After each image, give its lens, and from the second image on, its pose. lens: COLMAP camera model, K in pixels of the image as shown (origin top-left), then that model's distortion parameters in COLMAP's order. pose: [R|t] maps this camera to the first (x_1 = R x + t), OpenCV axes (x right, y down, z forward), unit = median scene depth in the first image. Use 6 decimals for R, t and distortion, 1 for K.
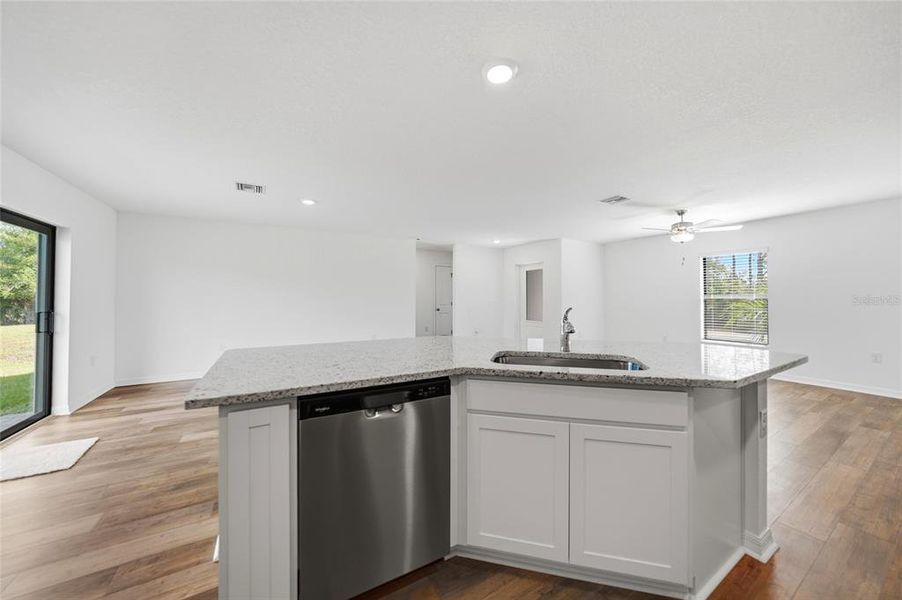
lens RADIAL K [[317.0, 0, 449.3], [0, 317.0, 293.7], [0, 0, 1]] dist [-0.015018, 0.000480]
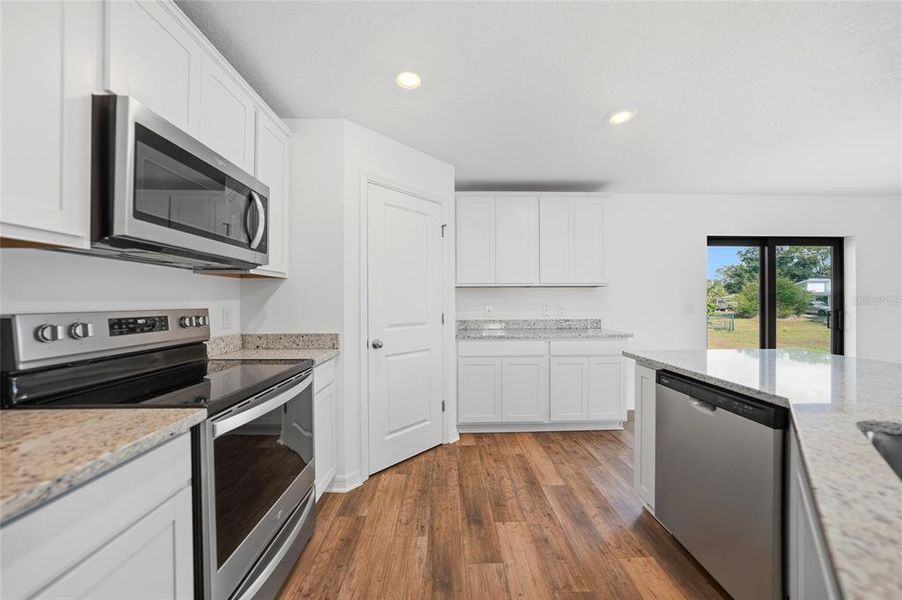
lens RADIAL K [[317.0, 0, 454.3], [0, 317.0, 299.9], [0, 0, 1]] dist [-0.015018, 0.000480]
pose [[-0.503240, 0.000826, -0.864146, 0.703698], [0.017447, 0.999805, -0.009205, 0.005162], [0.863971, -0.019709, -0.503157, 0.506495]]
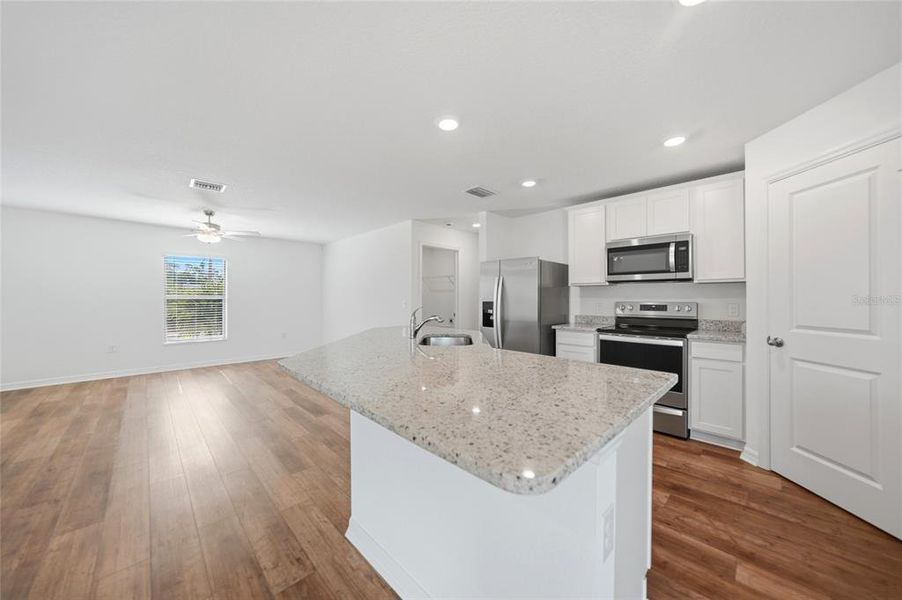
lens RADIAL K [[317.0, 0, 452.5], [0, 317.0, 297.7], [0, 0, 1]] dist [-0.015018, 0.000480]
pose [[-0.233321, 0.004004, 0.972392, -0.906065], [-0.014450, 0.999867, -0.007585, 0.014198], [-0.972292, -0.015821, -0.233232, 1.058087]]
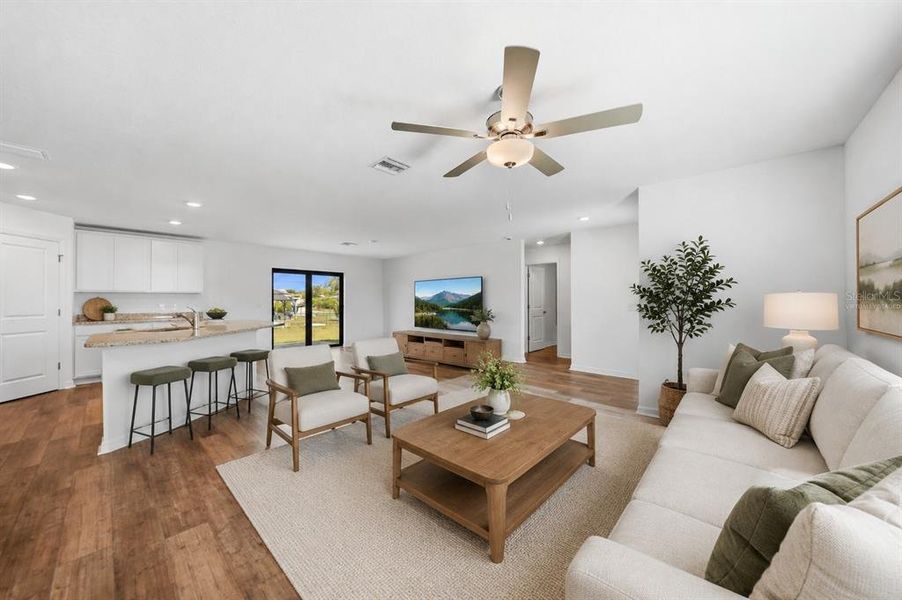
lens RADIAL K [[317.0, 0, 441.8], [0, 317.0, 299.1], [0, 0, 1]] dist [-0.015018, 0.000480]
pose [[0.282375, -0.008081, -0.959270, 2.400213], [0.016105, 0.999864, -0.003682, 0.032937], [0.959169, -0.014410, 0.282467, 1.741481]]
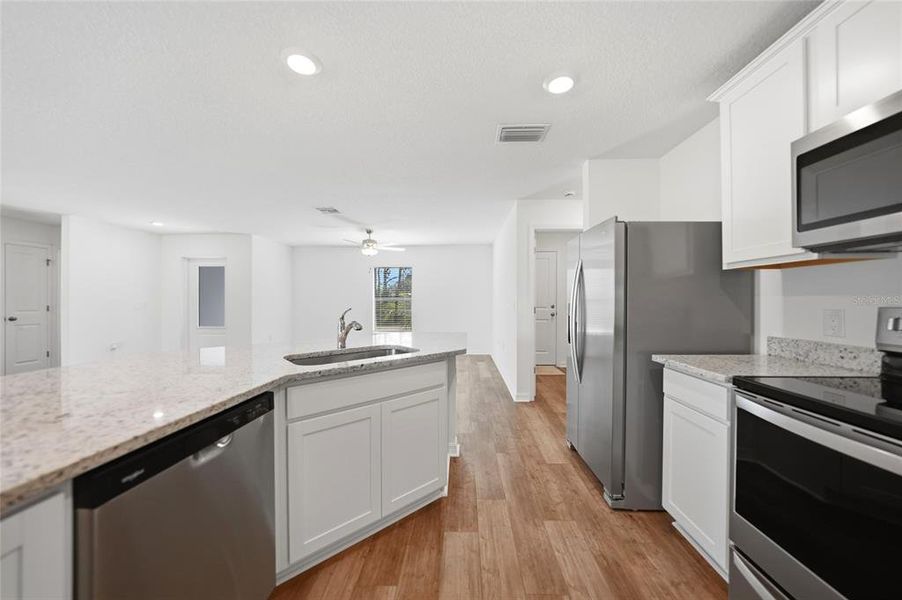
lens RADIAL K [[317.0, 0, 445.6], [0, 317.0, 301.6], [0, 0, 1]] dist [-0.015018, 0.000480]
pose [[0.556431, -0.003720, 0.830886, -0.320170], [-0.012463, 0.999840, 0.012823, 0.002844], [-0.830801, -0.017491, 0.556295, 0.084035]]
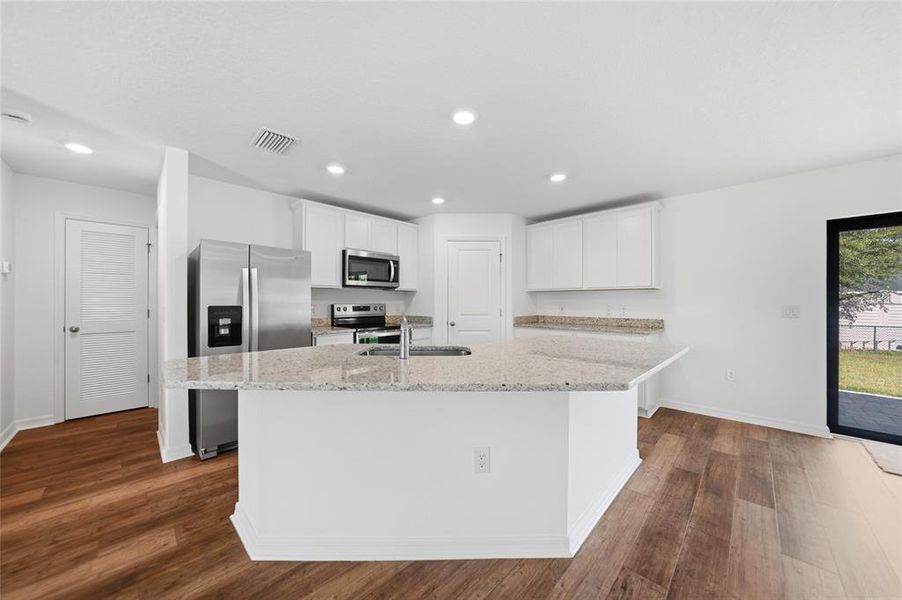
lens RADIAL K [[317.0, 0, 452.3], [0, 317.0, 303.6], [0, 0, 1]] dist [-0.015018, 0.000480]
pose [[-0.967243, 0.003269, -0.253830, 0.427394], [0.004795, 0.999974, -0.005395, 0.020881], [0.253806, -0.006435, -0.967234, 1.791341]]
